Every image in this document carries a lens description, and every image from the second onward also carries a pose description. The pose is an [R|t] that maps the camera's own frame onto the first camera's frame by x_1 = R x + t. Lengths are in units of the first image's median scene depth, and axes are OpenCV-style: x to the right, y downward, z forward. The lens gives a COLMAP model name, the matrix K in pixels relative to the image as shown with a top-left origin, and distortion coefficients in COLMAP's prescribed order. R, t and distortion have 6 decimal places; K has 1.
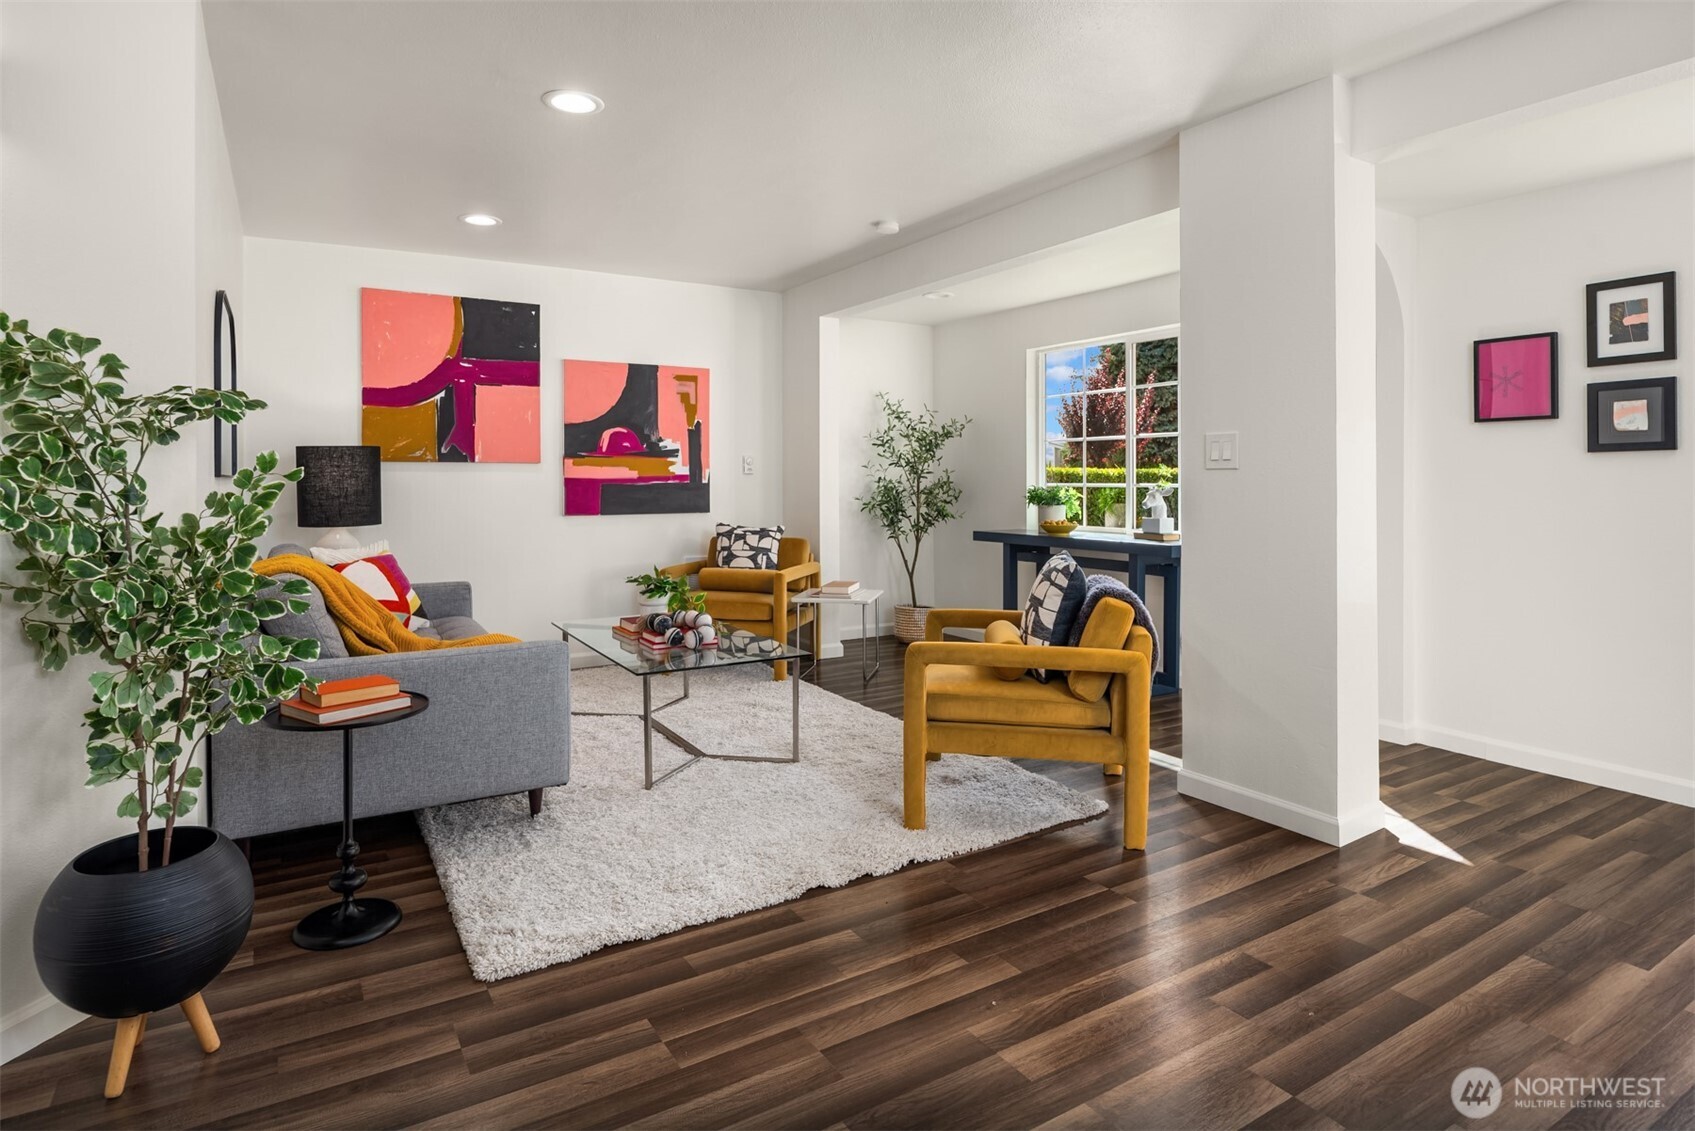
lens RADIAL K [[921.9, 0, 832.3], [0, 921.9, 486.0], [0, 0, 1]] dist [-0.000971, -0.005570]
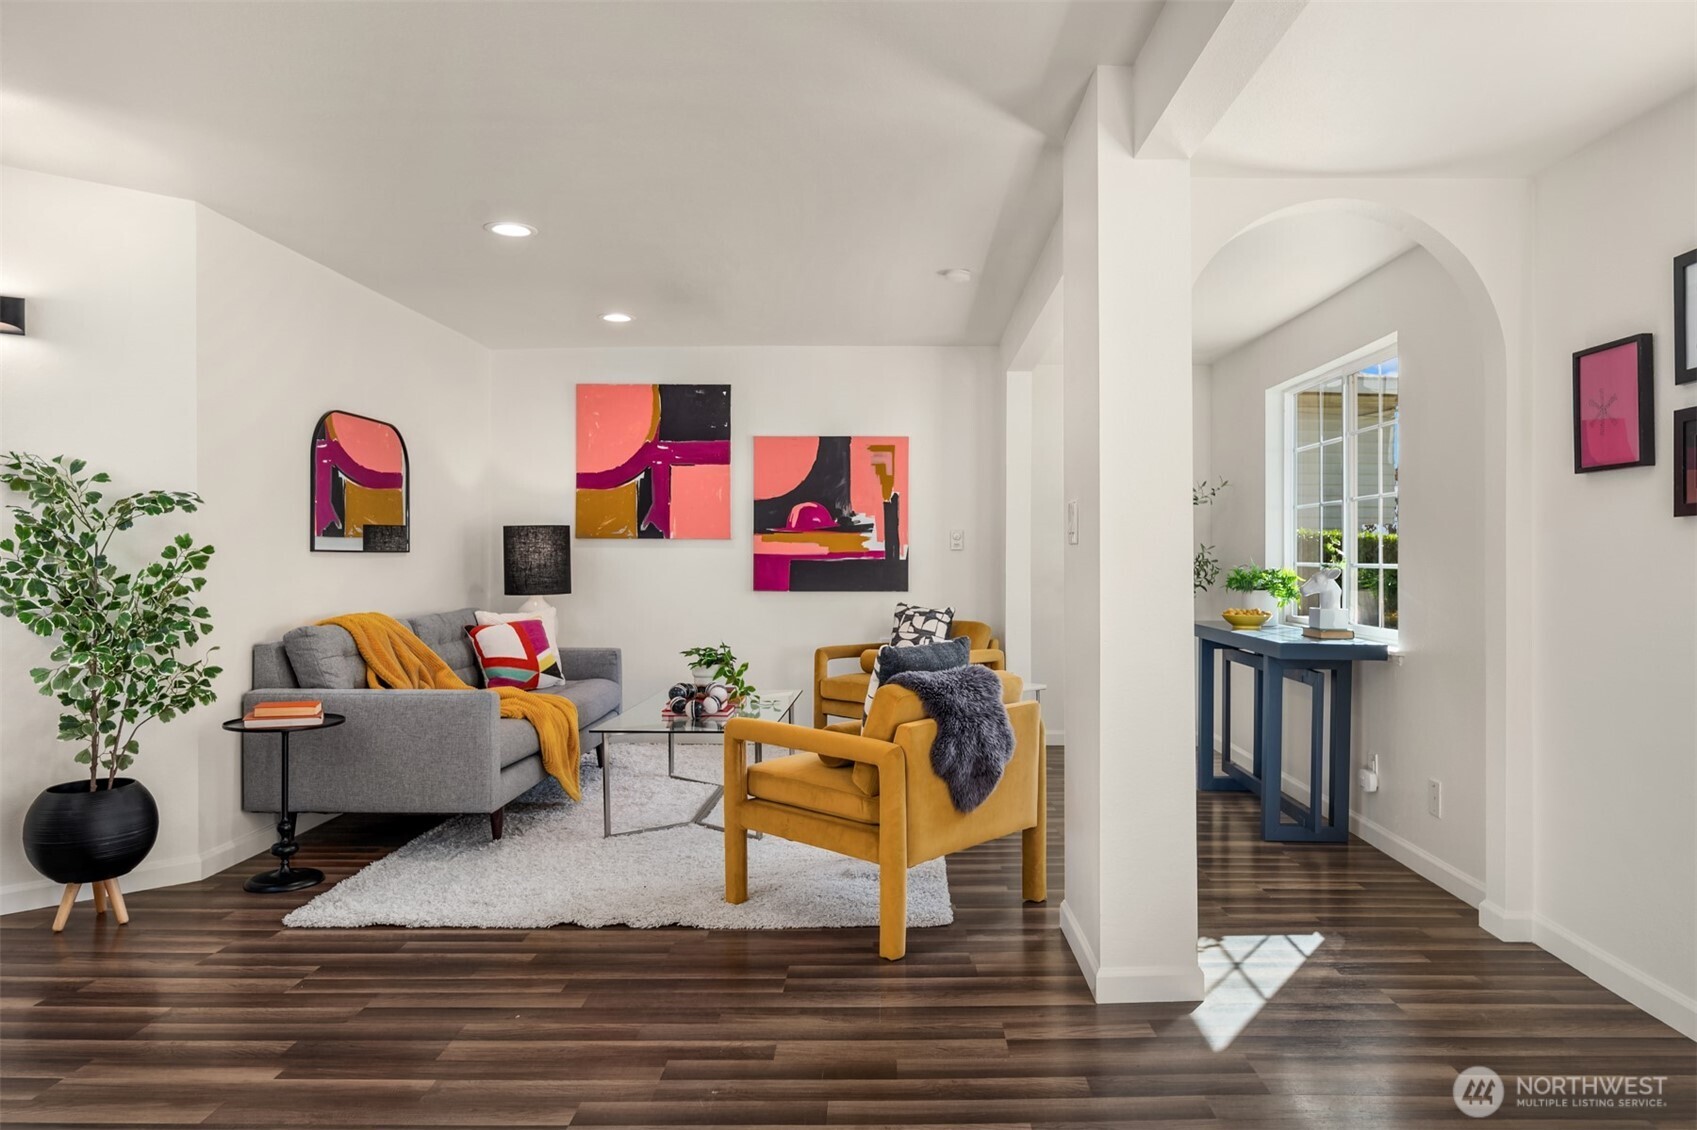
lens RADIAL K [[1115.8, 0, 865.3], [0, 1115.8, 578.9], [0, 0, 1]] dist [0.004987, -0.013024]
pose [[0.850481, 0.014467, -0.525806, 0.731261], [-0.008033, 0.999862, 0.014516, -0.000008], [0.525944, -0.008122, 0.850481, 0.036495]]
